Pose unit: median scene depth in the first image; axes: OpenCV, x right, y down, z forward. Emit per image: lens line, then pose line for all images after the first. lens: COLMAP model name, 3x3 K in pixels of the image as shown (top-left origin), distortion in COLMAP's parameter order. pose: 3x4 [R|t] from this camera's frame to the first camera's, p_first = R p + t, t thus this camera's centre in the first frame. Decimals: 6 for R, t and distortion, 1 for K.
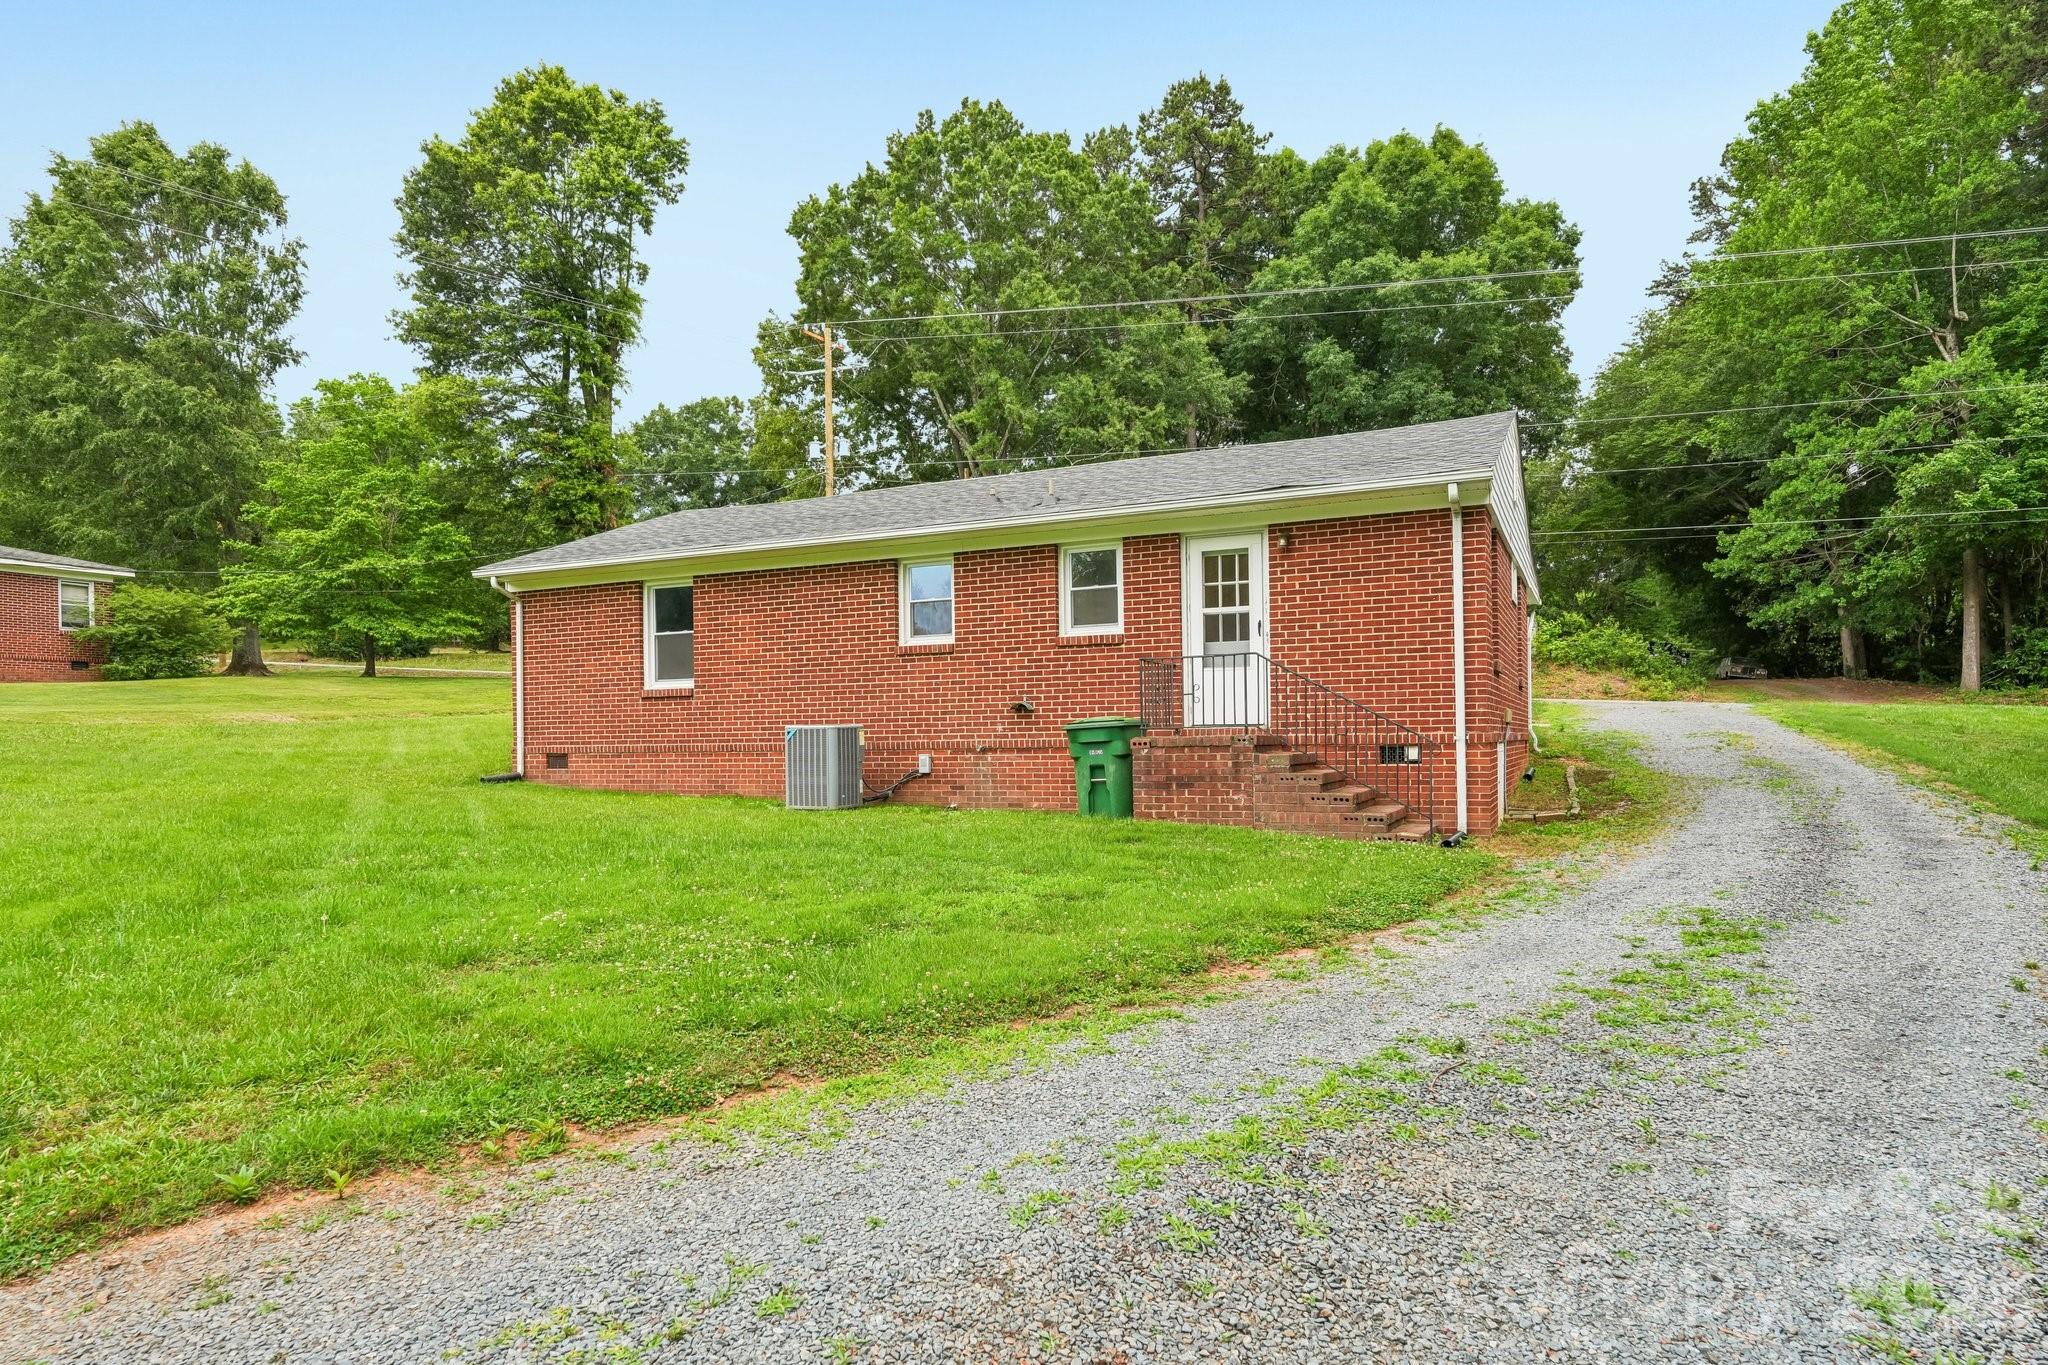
lens RADIAL K [[1221.2, 0, 1027.0], [0, 1221.2, 758.2], [0, 0, 1]] dist [-0.003581, 0.000547]
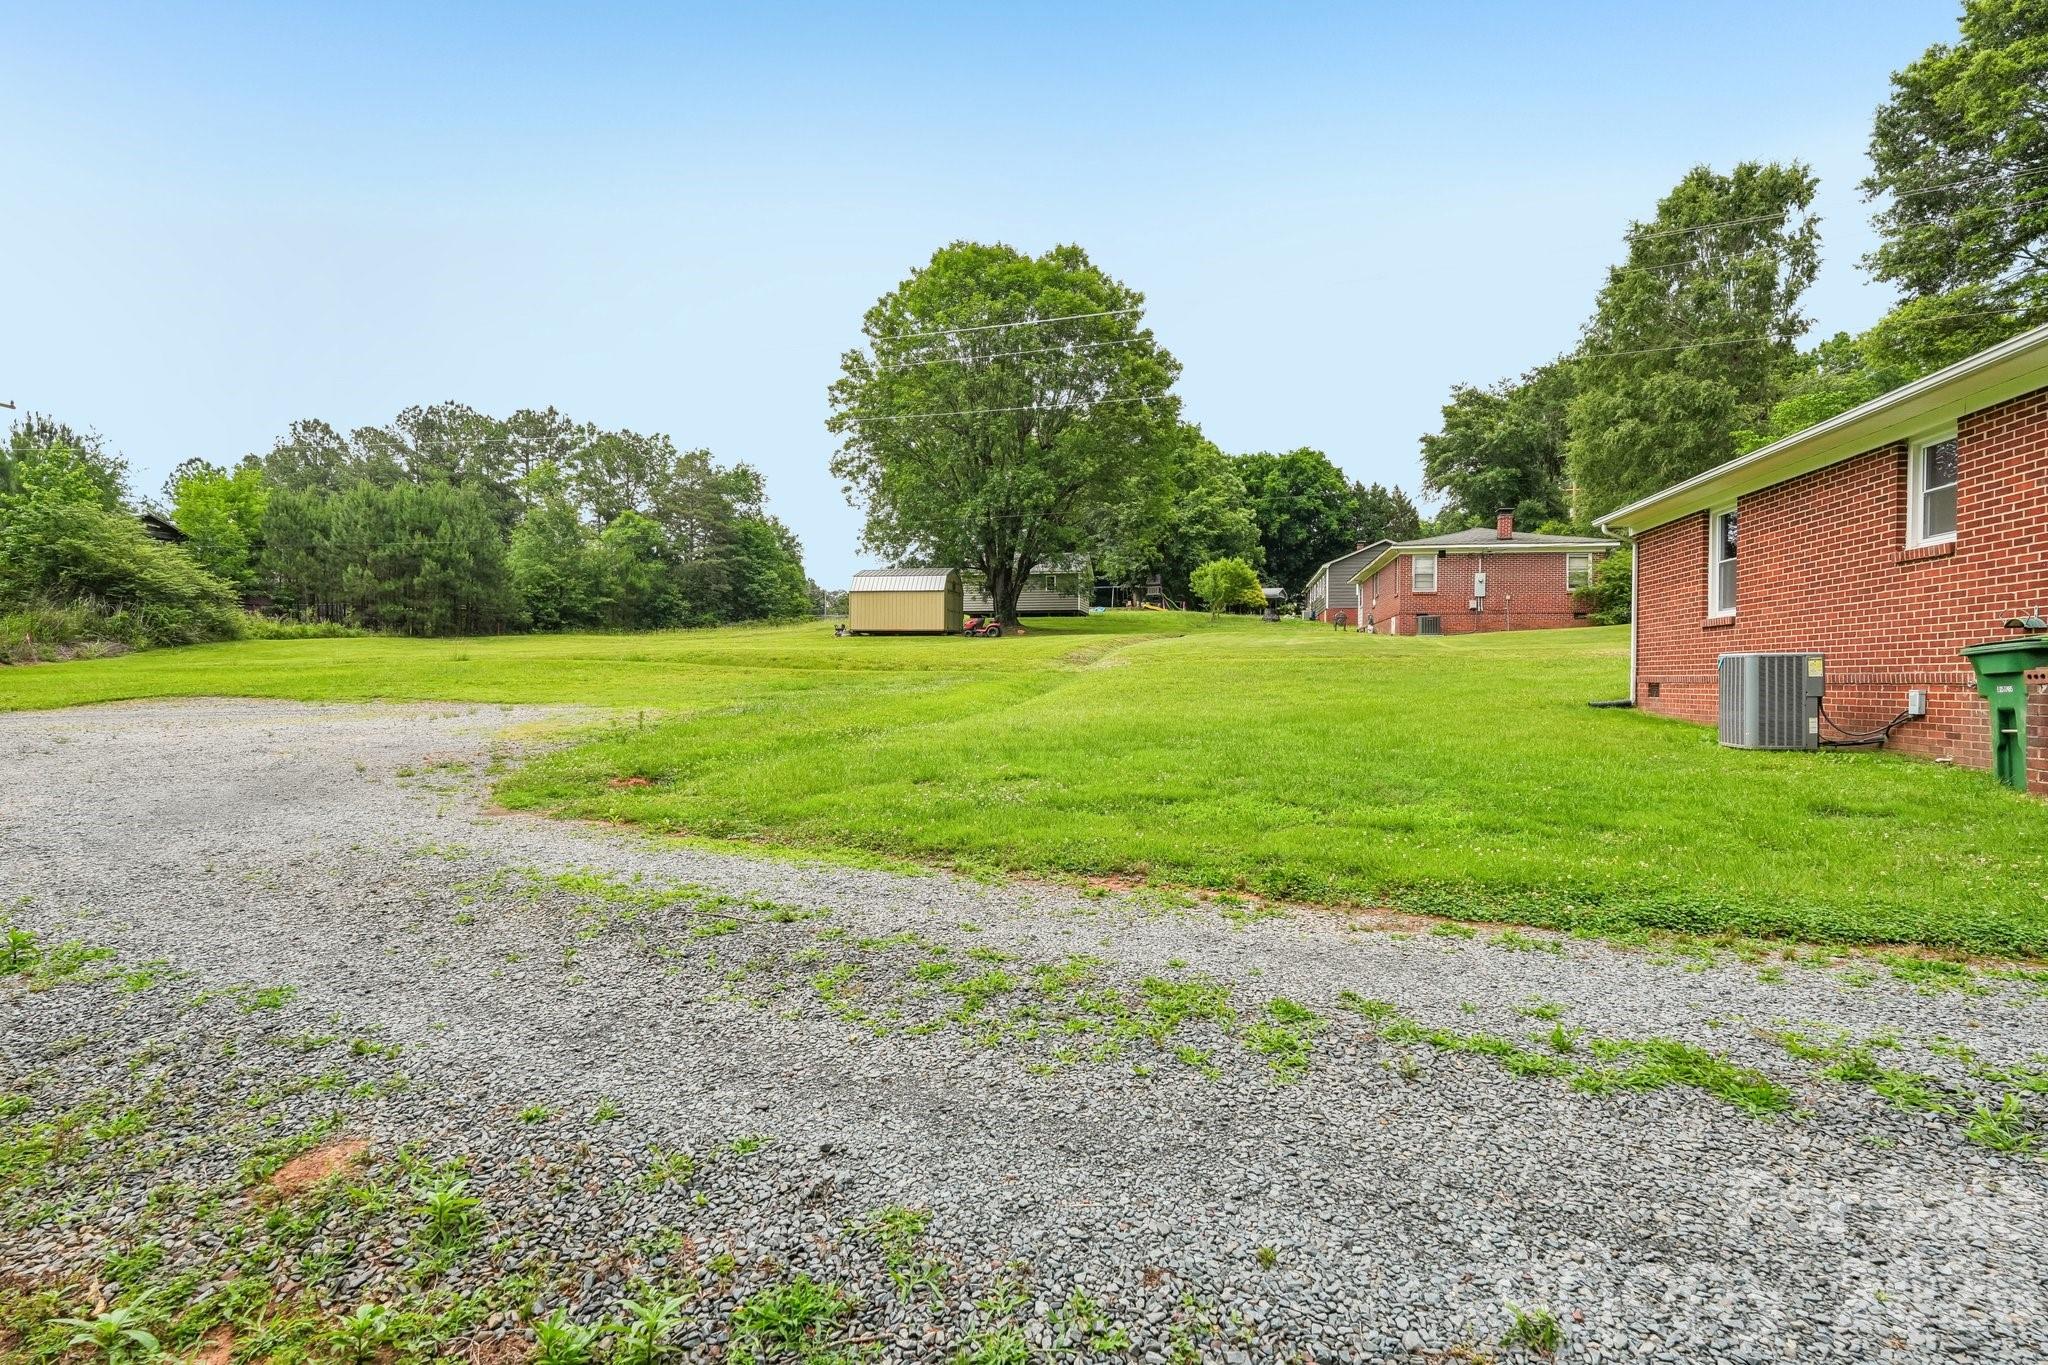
lens RADIAL K [[1029.5, 0, 1024.0], [0, 1029.5, 682.5], [0, 0, 1]] dist [0.001318, 0.000573]
pose [[0.246912, 0.017435, -0.968881, 0.351023], [-0.024850, 0.999623, 0.011655, -0.001327], [0.968719, 0.021199, 0.247252, 0.255810]]
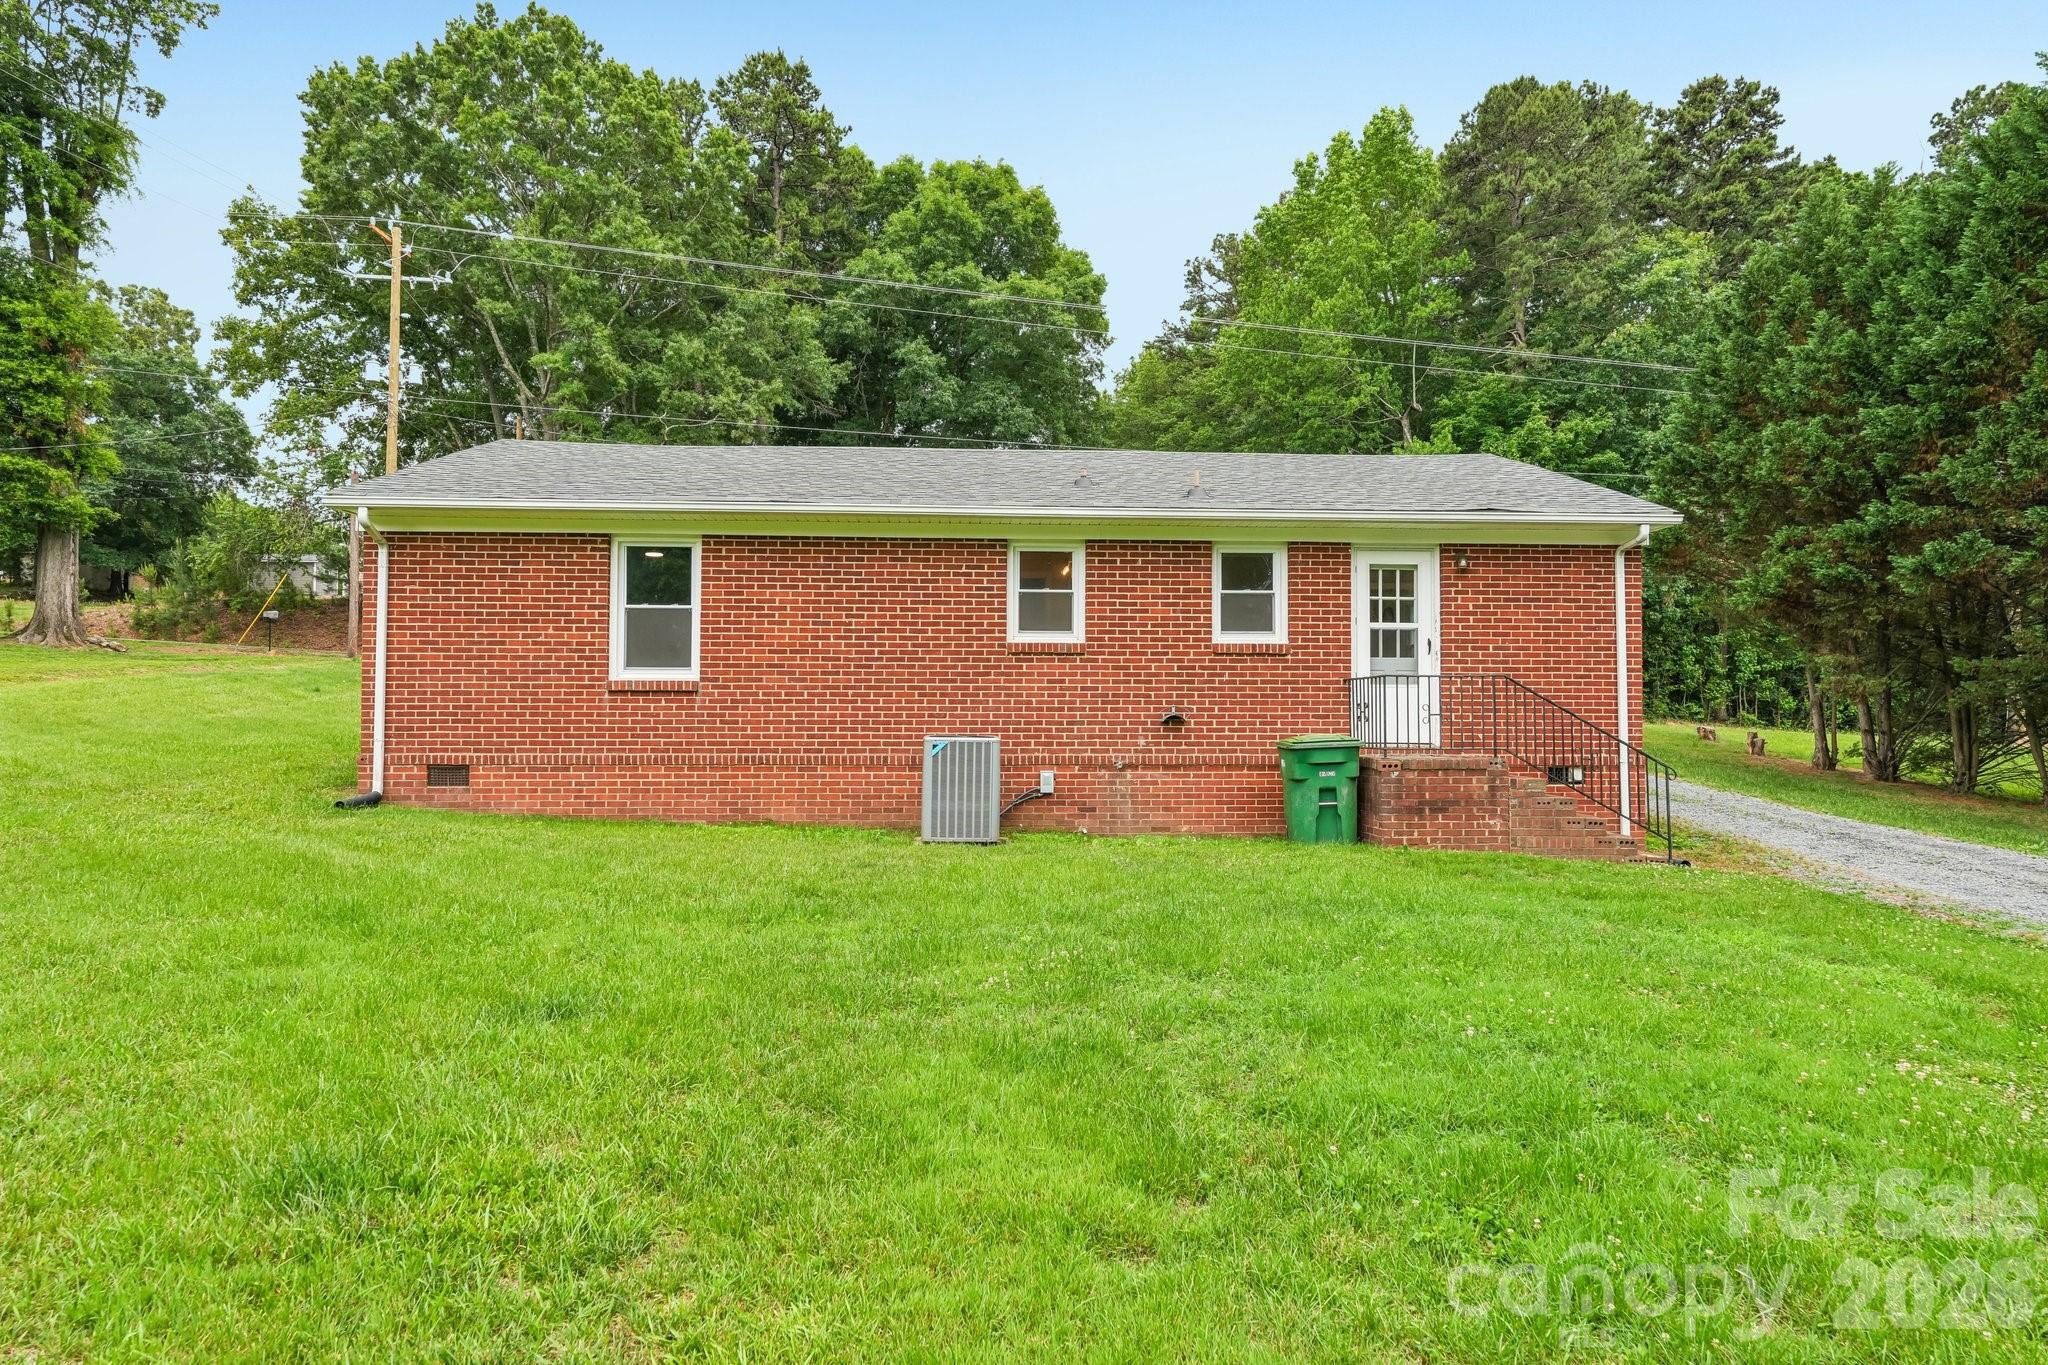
lens RADIAL K [[1191.9, 0, 1031.9], [0, 1191.9, 705.0], [0, 0, 1]] dist [0.000279, -0.000946]
pose [[0.878033, 0.021890, 0.478098, -0.426735], [-0.008686, 0.999518, -0.029810, -0.021016], [-0.478520, 0.022021, 0.877800, 0.235237]]
